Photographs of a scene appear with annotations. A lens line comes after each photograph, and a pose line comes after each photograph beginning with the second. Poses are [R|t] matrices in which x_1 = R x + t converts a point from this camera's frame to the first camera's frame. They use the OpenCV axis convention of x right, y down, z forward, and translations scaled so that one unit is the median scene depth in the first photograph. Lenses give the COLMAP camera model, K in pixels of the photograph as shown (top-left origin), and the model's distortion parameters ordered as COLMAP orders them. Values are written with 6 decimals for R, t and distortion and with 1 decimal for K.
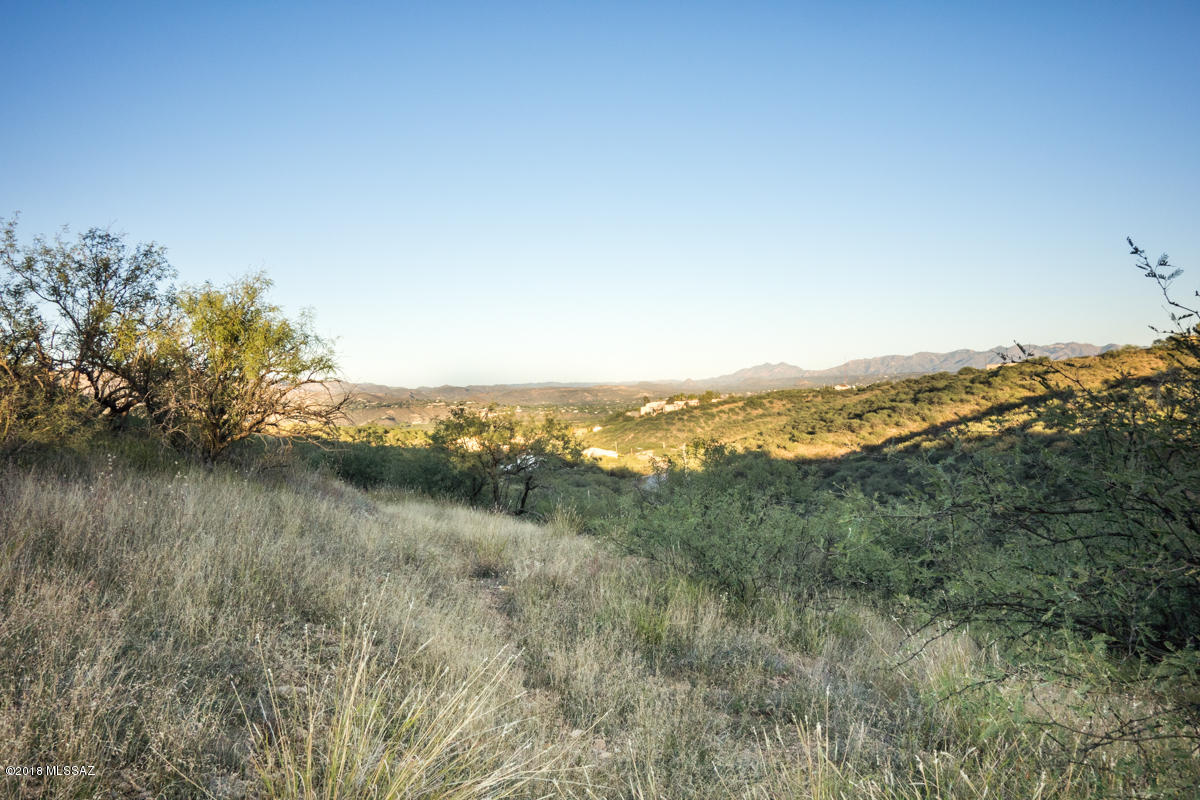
lens RADIAL K [[944.3, 0, 599.2], [0, 944.3, 401.4], [0, 0, 1]] dist [-0.001245, -0.006568]
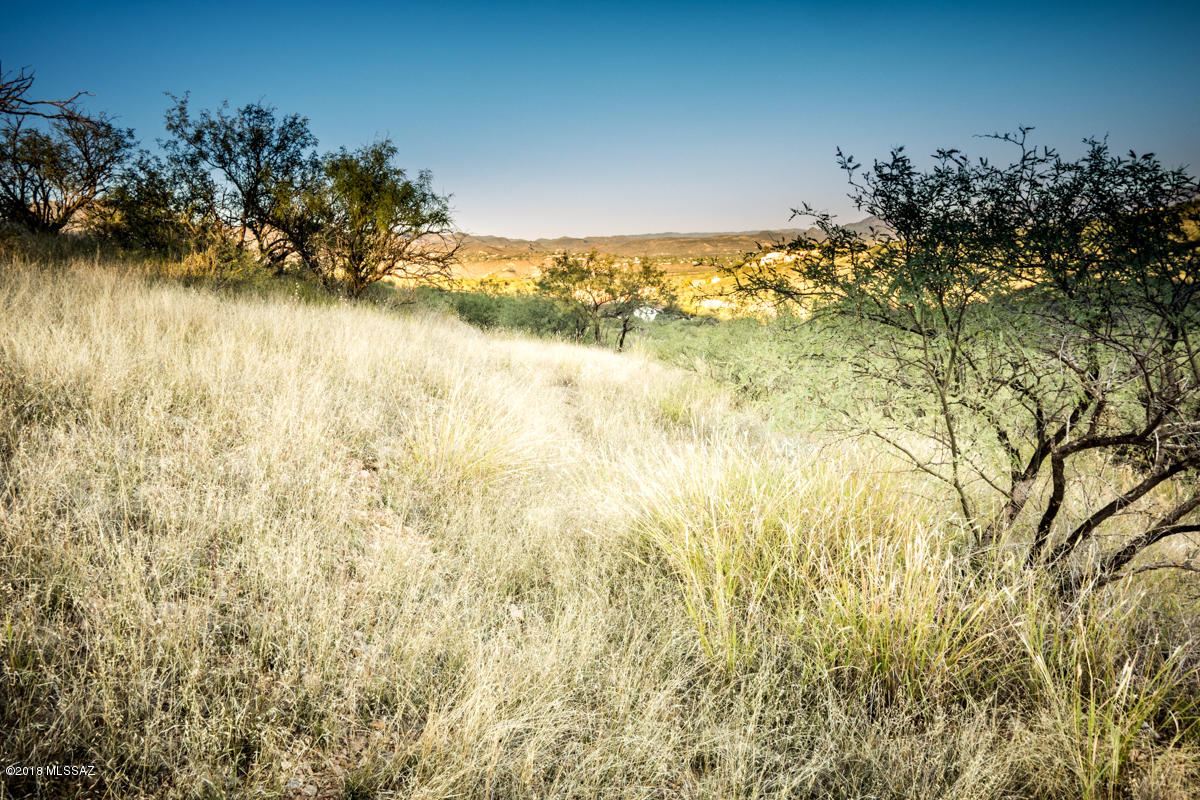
lens RADIAL K [[944.3, 0, 596.6], [0, 944.3, 403.8], [0, 0, 1]] dist [-0.001245, -0.006568]
pose [[0.991760, 0.012394, -0.127505, 0.054943], [0.007908, 0.987488, 0.157499, 0.005658], [0.127862, -0.157209, 0.979253, -0.166717]]
